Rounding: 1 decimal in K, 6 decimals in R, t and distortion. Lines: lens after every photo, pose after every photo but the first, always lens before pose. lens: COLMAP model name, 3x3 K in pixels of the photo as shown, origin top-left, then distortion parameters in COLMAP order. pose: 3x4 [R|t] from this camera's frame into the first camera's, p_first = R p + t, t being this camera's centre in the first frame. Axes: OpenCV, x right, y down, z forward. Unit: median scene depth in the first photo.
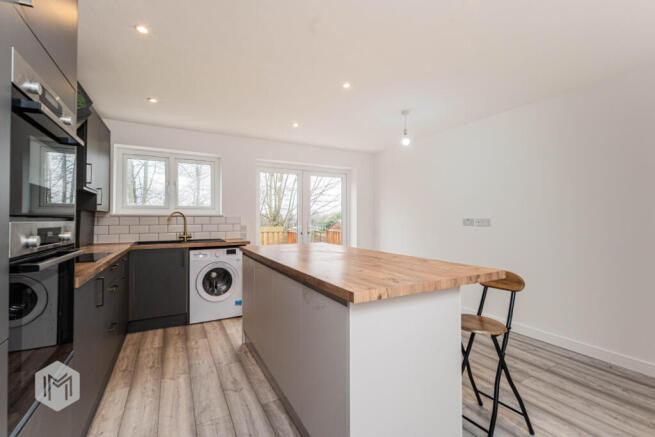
lens RADIAL K [[288.3, 0, 323.6], [0, 288.3, 216.4], [0, 0, 1]] dist [0.002771, -0.000774]
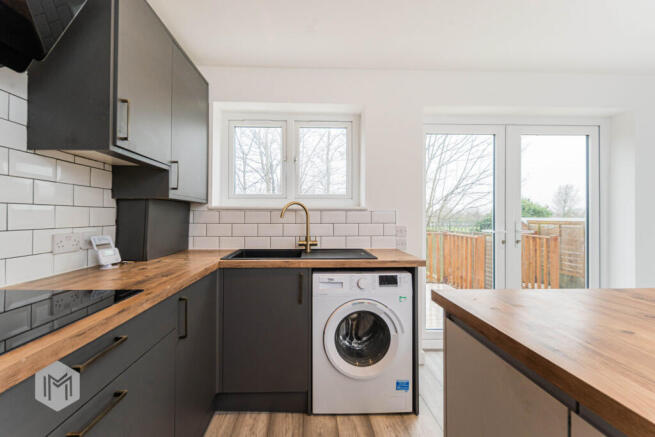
lens RADIAL K [[288.3, 0, 325.8], [0, 288.3, 215.0], [0, 0, 1]] dist [0.002771, -0.000774]
pose [[0.913698, 0.004999, -0.406363, -0.217058], [-0.002285, 0.999972, 0.007163, 0.006405], [0.406387, -0.005616, 0.913684, 0.501374]]
